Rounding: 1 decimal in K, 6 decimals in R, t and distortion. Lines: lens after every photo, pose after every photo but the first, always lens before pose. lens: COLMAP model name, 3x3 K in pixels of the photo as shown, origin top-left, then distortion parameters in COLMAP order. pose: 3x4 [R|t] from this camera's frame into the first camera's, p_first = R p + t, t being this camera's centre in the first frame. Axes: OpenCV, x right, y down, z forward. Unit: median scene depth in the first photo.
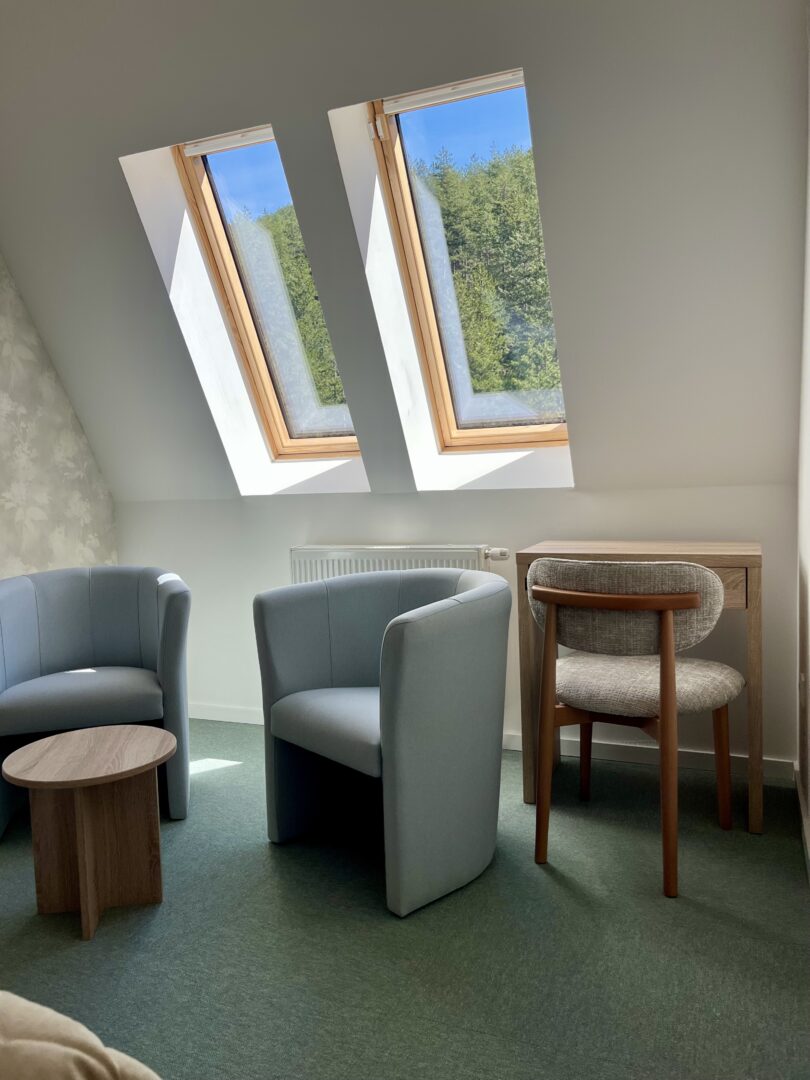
lens RADIAL K [[824.1, 0, 402.3], [0, 824.1, 539.5], [0, 0, 1]] dist [0.044794, -0.058850]
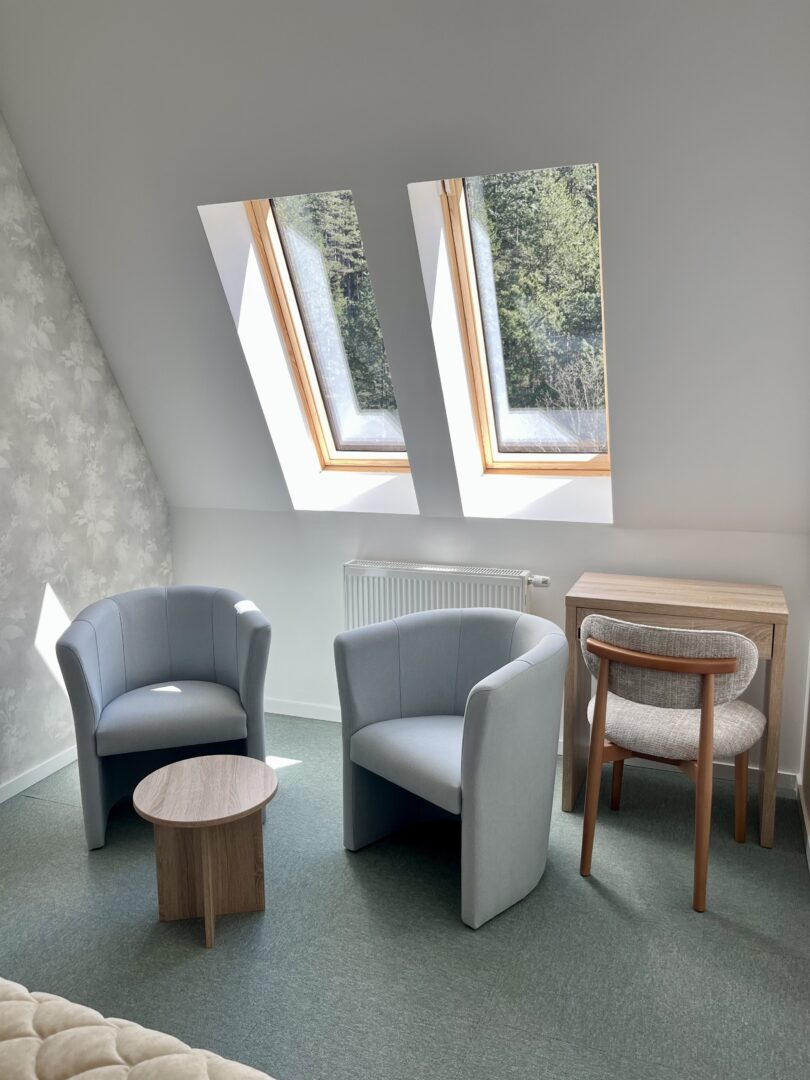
lens RADIAL K [[824.1, 0, 405.7], [0, 824.1, 541.0], [0, 0, 1]] dist [0.044794, -0.058850]
pose [[0.999352, 0.019197, 0.030455, -0.120147], [-0.021984, 0.995332, 0.093978, -0.168123], [-0.028509, -0.094587, 0.995108, -0.099868]]
